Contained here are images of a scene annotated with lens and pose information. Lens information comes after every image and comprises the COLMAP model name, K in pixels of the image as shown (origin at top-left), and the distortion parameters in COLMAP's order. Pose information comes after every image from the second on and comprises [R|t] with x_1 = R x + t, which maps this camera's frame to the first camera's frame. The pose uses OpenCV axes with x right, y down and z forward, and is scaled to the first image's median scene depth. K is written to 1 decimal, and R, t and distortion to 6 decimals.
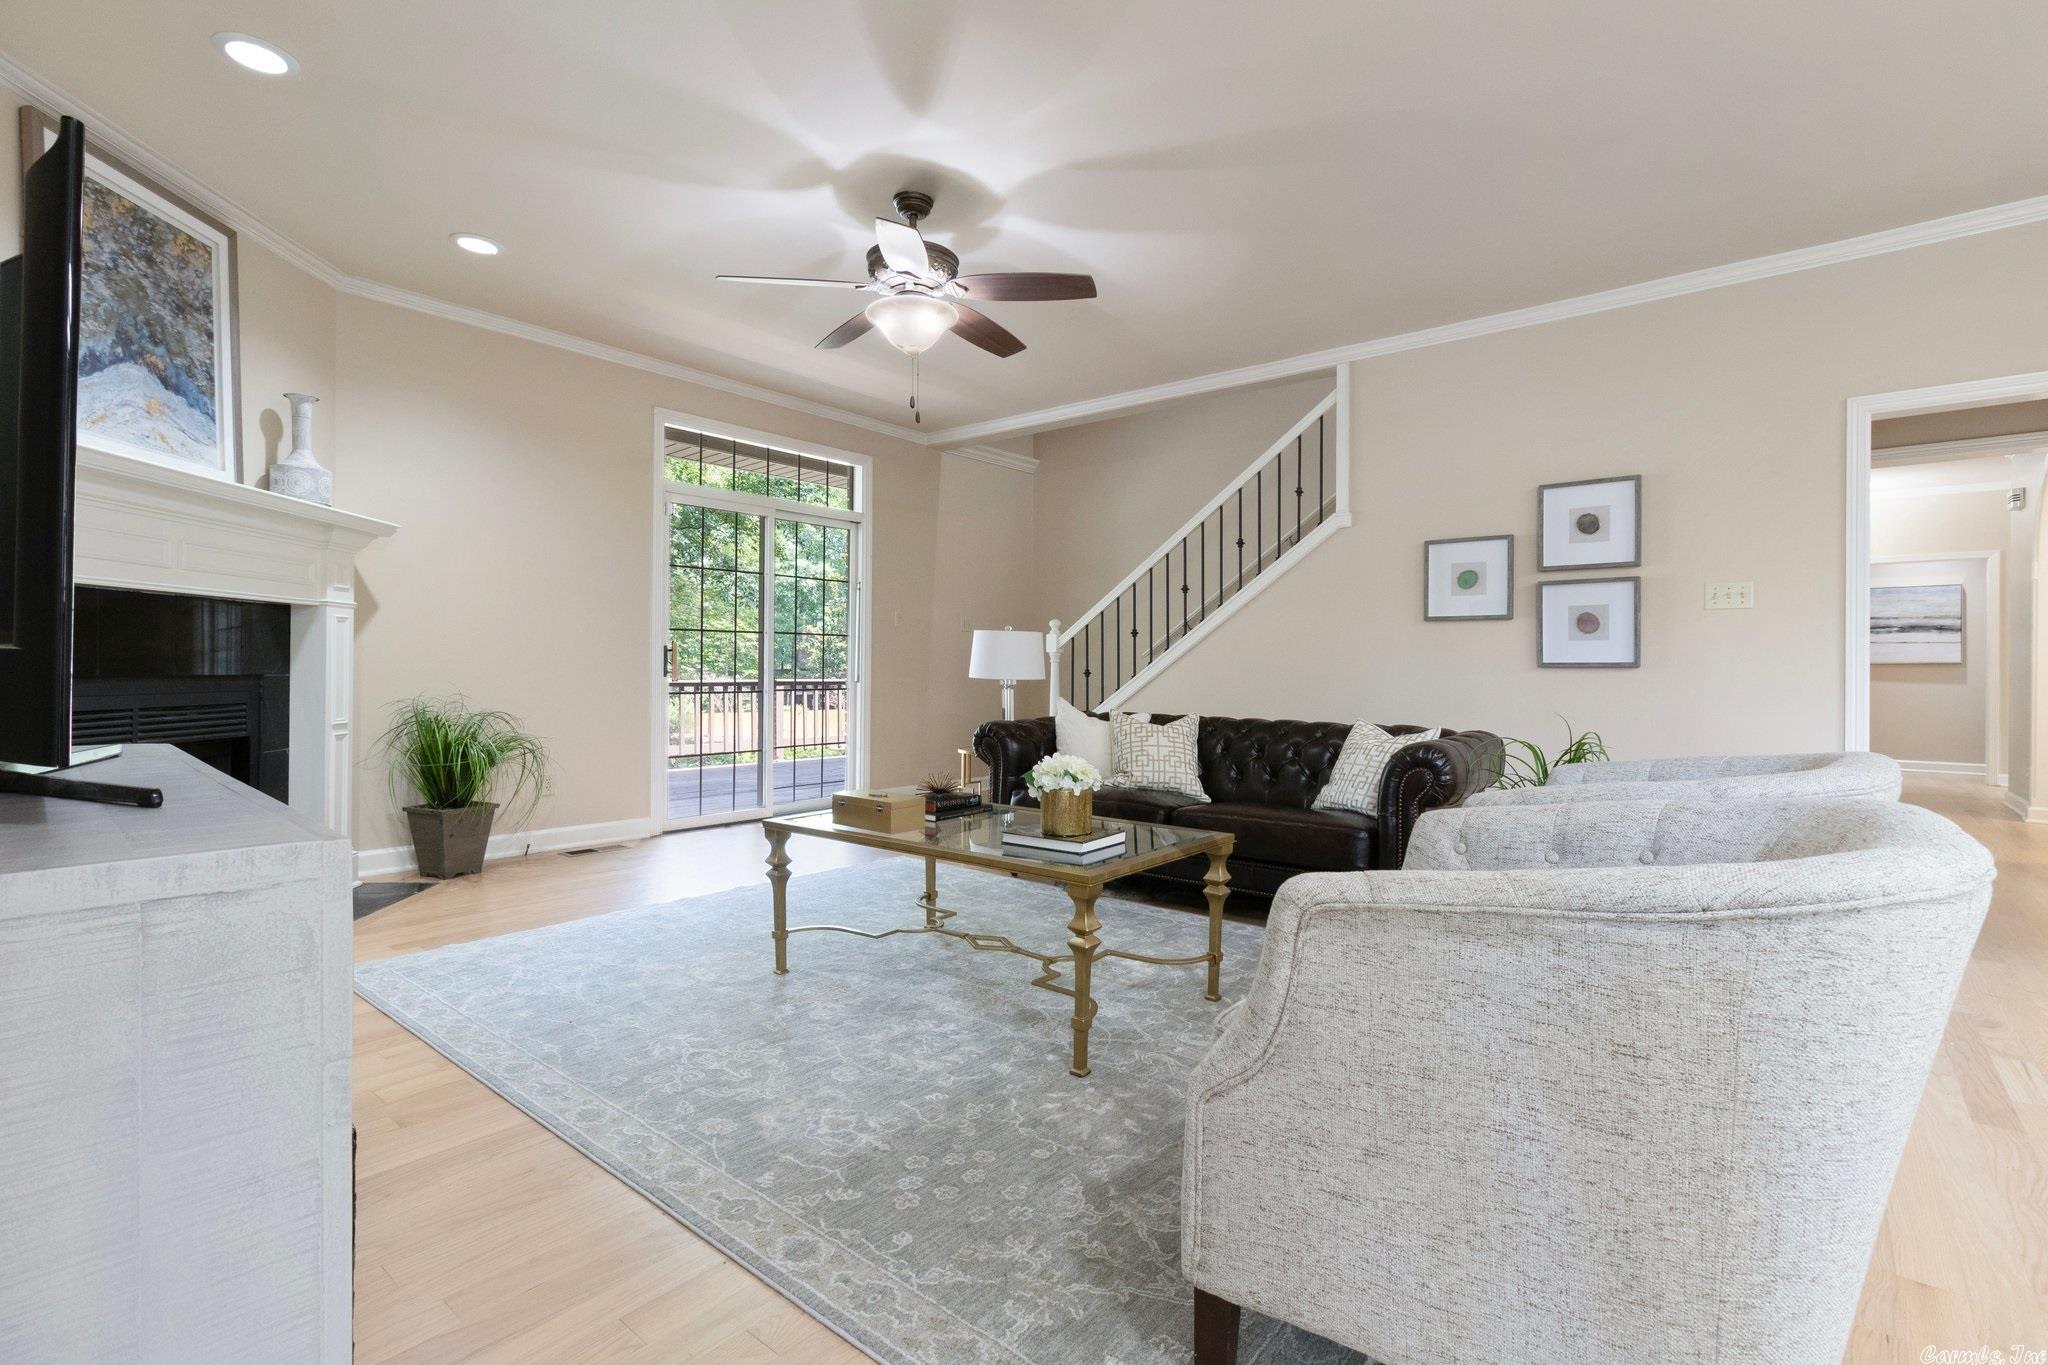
lens RADIAL K [[946.2, 0, 1032.6], [0, 946.2, 677.0], [0, 0, 1]] dist [0.002341, 0.000320]
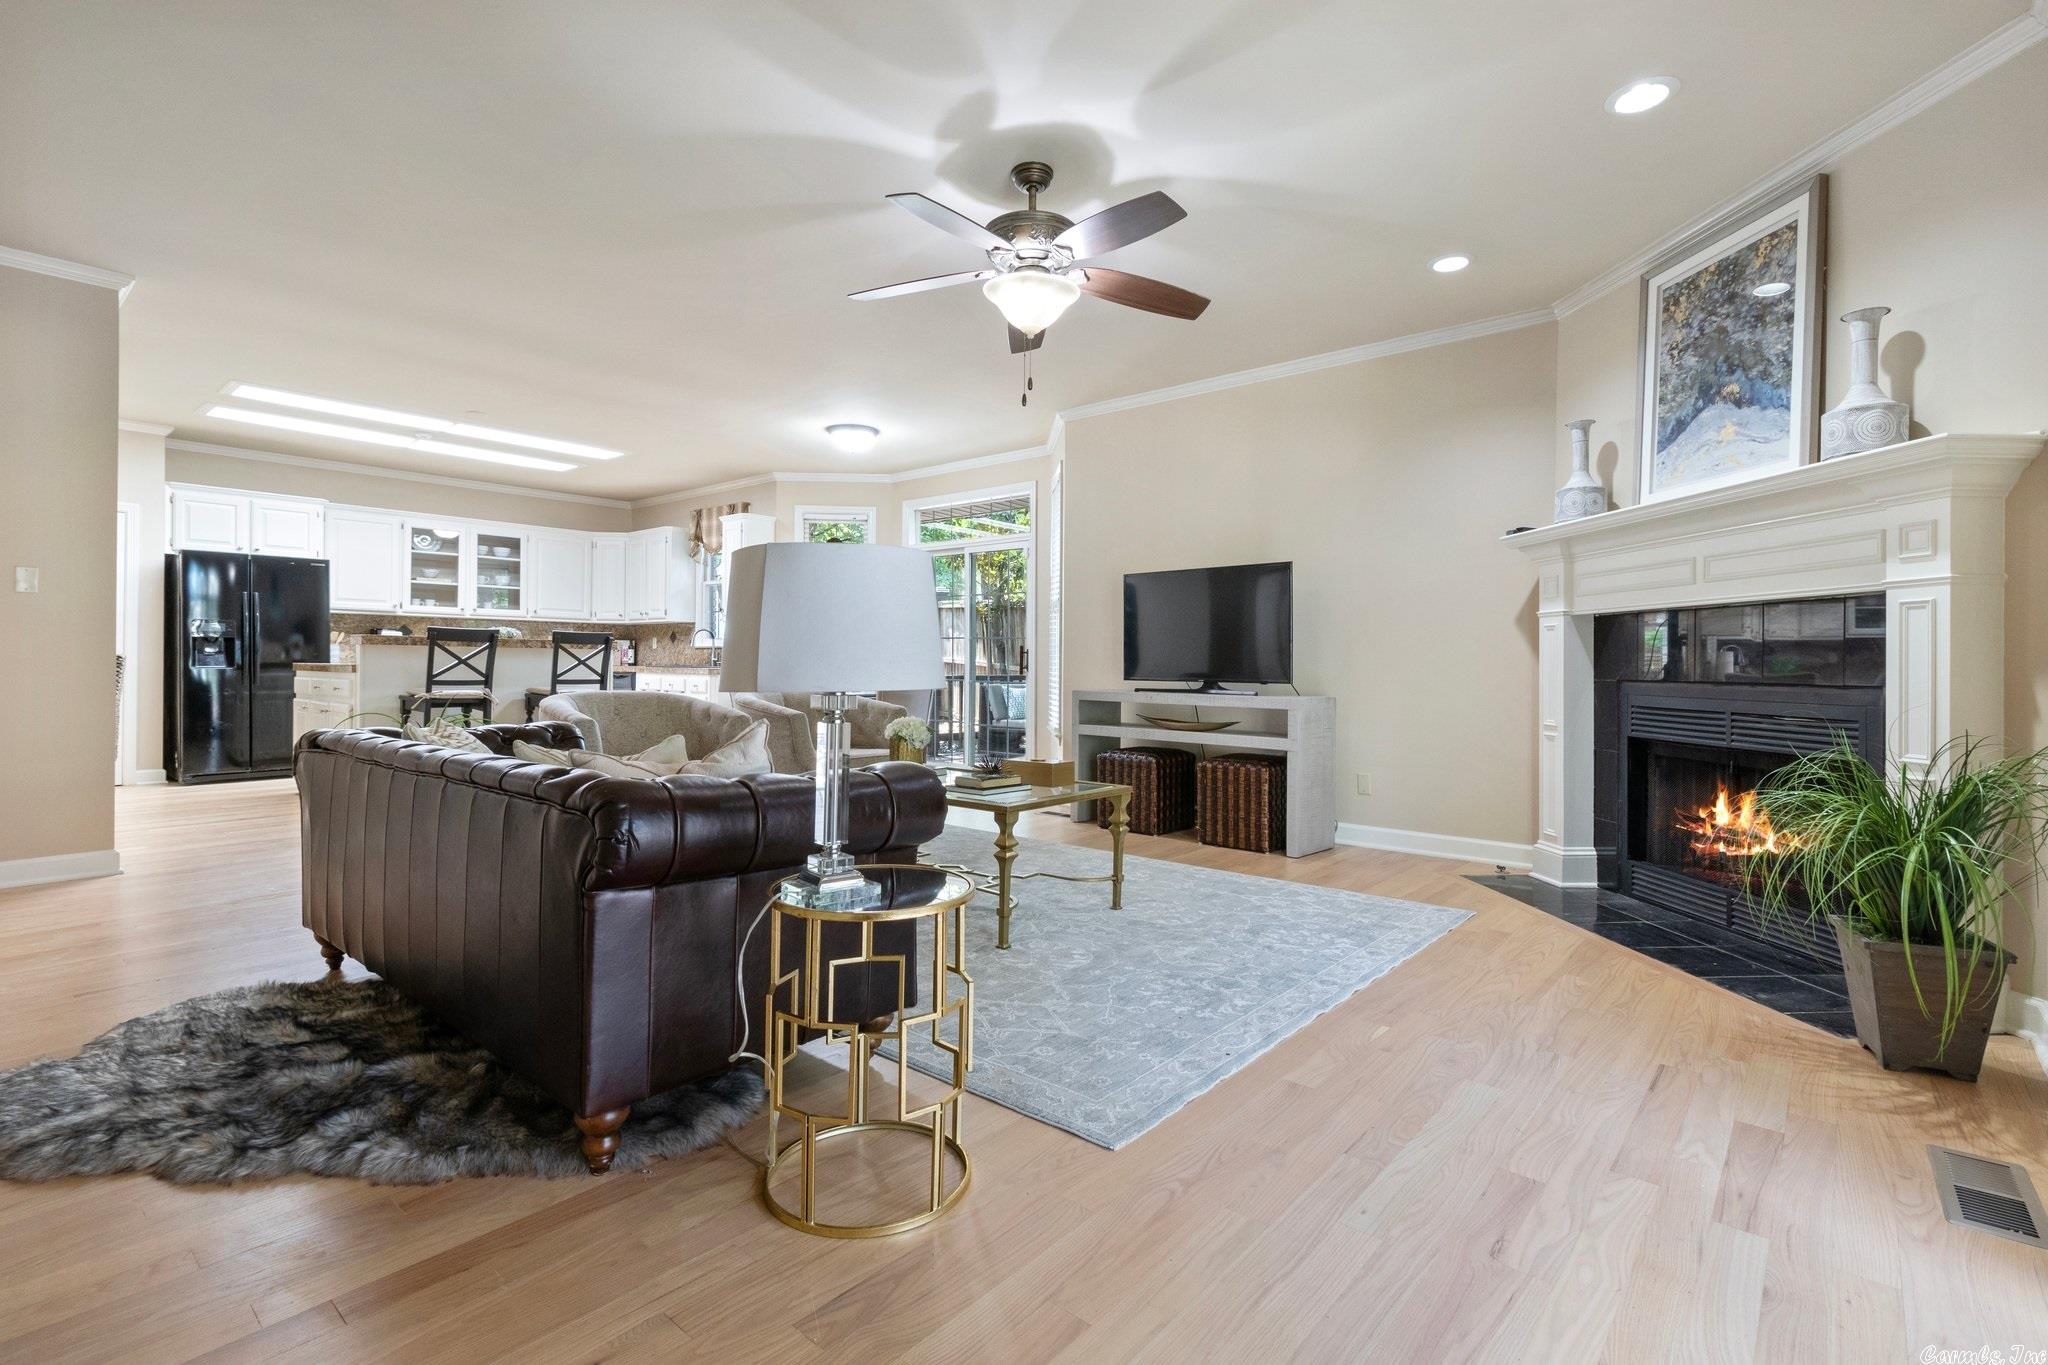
lens RADIAL K [[946.2, 0, 1050.6], [0, 946.2, 674.6], [0, 0, 1]] dist [0.002341, 0.000320]
pose [[-0.999857, -0.016407, 0.004057, -0.155990], [-0.016308, 0.999597, 0.023240, -0.021807], [-0.004436, 0.023171, -0.999722, 1.950241]]
